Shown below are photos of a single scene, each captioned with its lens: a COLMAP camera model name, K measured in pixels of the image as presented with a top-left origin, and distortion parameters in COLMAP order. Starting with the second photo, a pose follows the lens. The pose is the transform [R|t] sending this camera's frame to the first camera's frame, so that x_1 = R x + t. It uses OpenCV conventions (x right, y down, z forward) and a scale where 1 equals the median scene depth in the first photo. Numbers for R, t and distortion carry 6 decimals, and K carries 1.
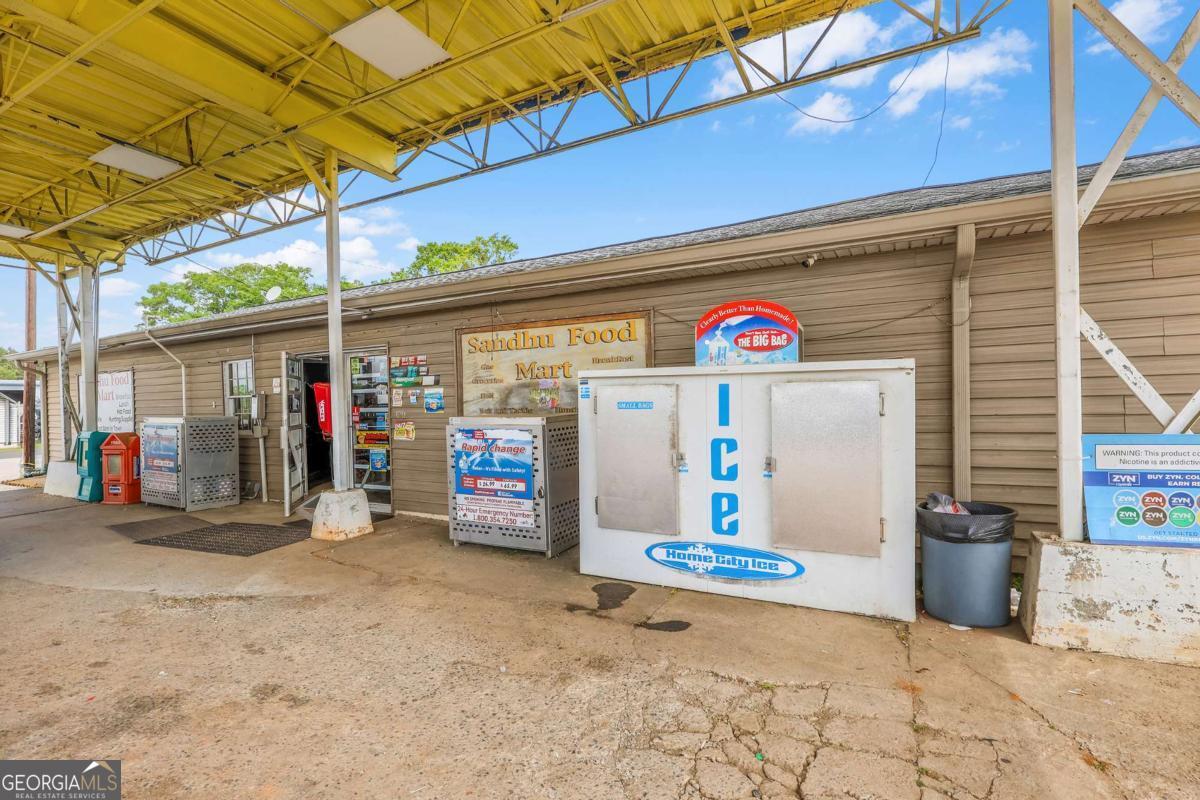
lens RADIAL K [[565.7, 0, 621.7], [0, 565.7, 403.7], [0, 0, 1]] dist [0.000900, -0.001107]
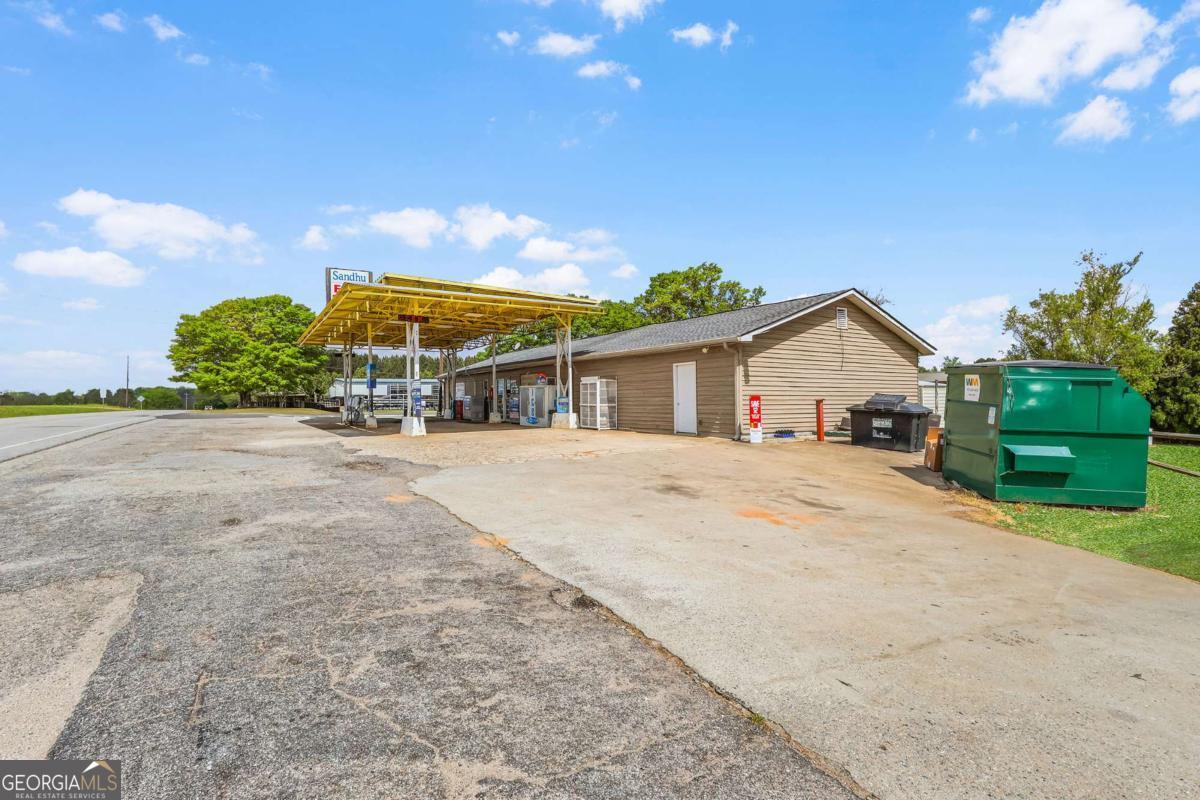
lens RADIAL K [[565.7, 0, 611.2], [0, 565.7, 399.8], [0, 0, 1]] dist [0.000900, -0.001107]
pose [[0.873631, 0.013428, -0.486404, 2.530360], [-0.011521, 0.999910, 0.006911, 0.017637], [0.486453, -0.000434, 0.873706, -2.483407]]
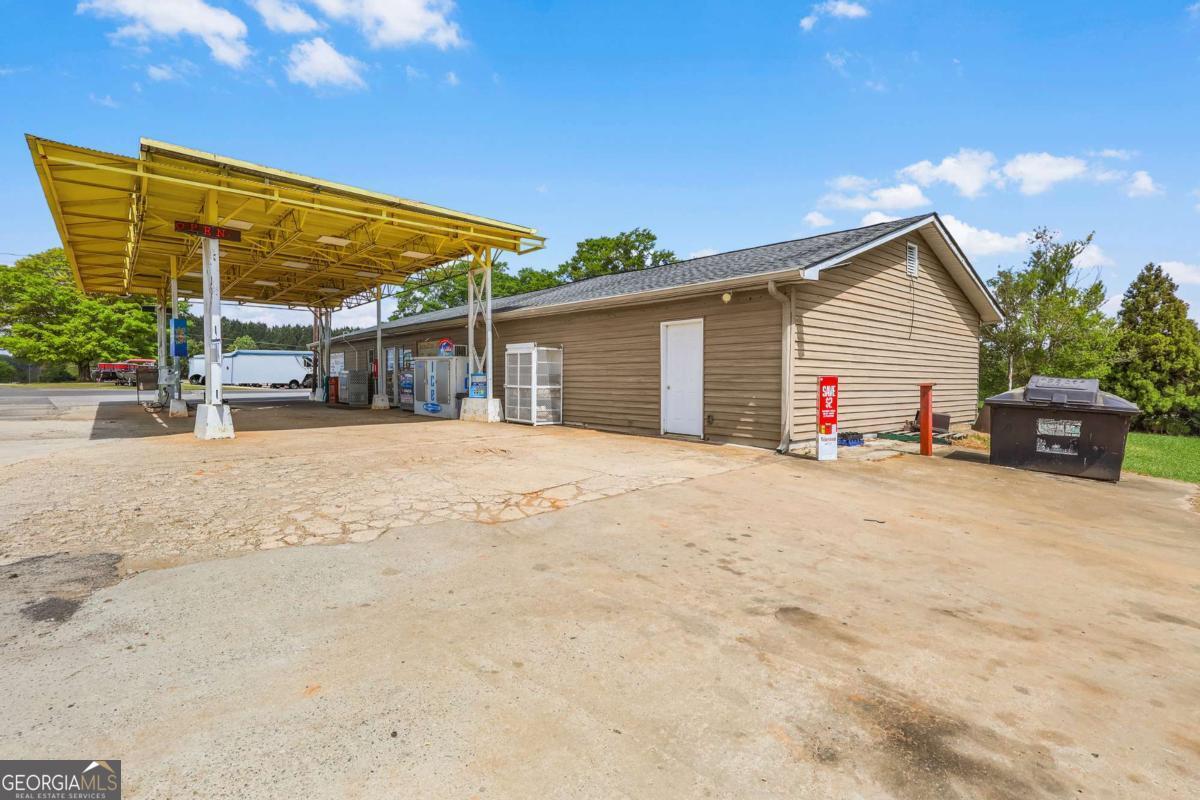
lens RADIAL K [[579.3, 0, 604.9], [0, 579.3, 397.0], [0, 0, 1]] dist [-0.000731, 0.000693]
pose [[0.929320, 0.037171, -0.367400, 1.907179], [-0.025280, 0.998991, 0.037126, 0.021058], [0.368410, -0.025215, 0.929322, -1.561698]]
